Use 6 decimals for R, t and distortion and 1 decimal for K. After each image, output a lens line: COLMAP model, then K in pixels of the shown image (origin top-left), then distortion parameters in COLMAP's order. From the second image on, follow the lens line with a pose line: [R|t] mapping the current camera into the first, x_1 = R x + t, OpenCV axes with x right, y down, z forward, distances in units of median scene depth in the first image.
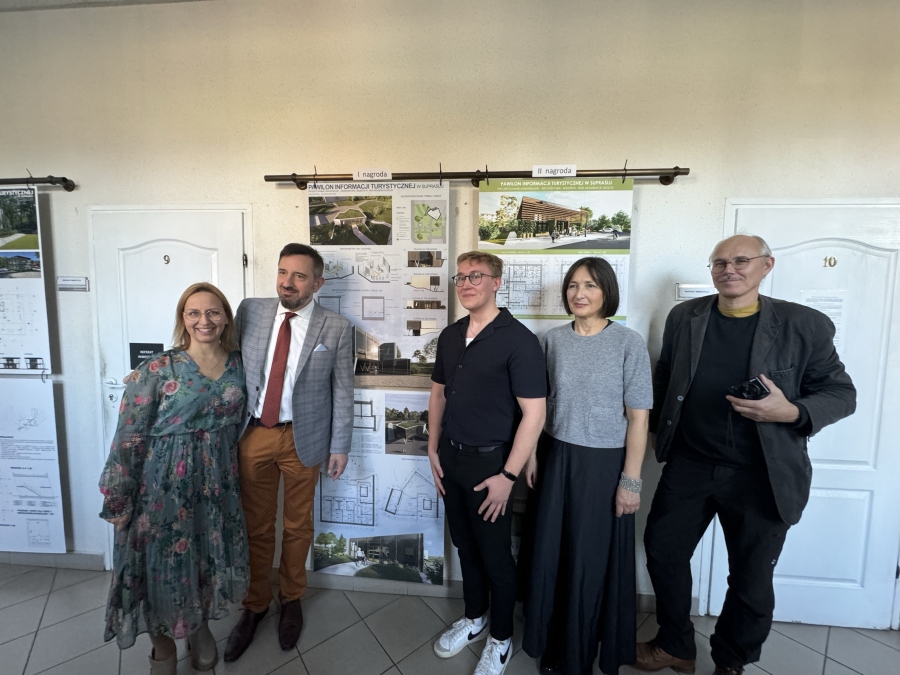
lens RADIAL K [[348.7, 0, 441.6], [0, 348.7, 362.9], [0, 0, 1]] dist [-0.009513, -0.000506]
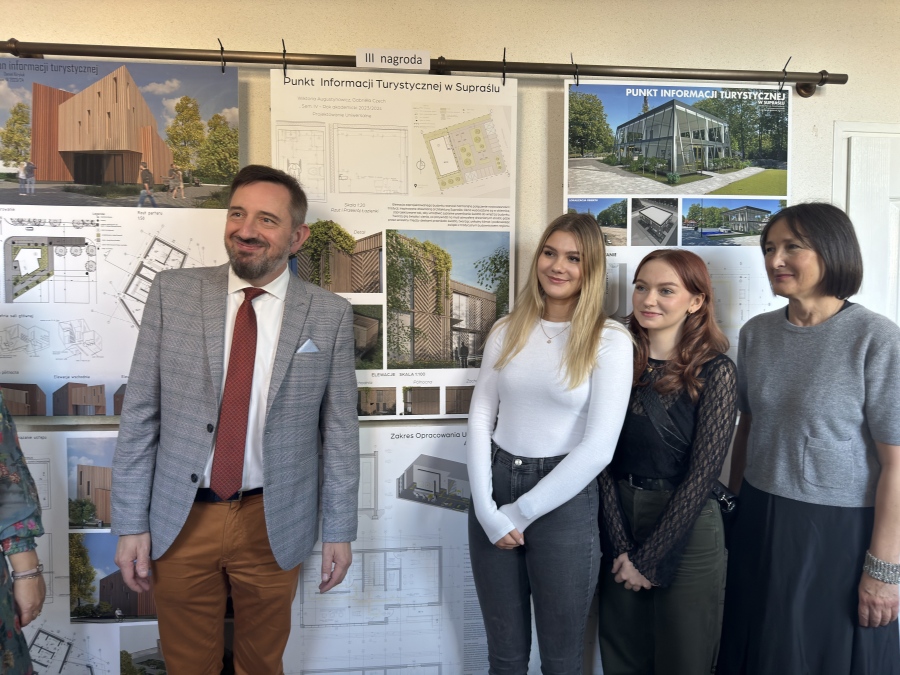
lens RADIAL K [[586.2, 0, 444.3], [0, 586.2, 330.9], [0, 0, 1]] dist [0.032898, -0.040728]
pose [[0.988771, -0.012405, 0.148925, -0.272906], [0.022298, 0.997639, -0.064949, -0.008795], [-0.147767, 0.067540, 0.986713, 0.021107]]
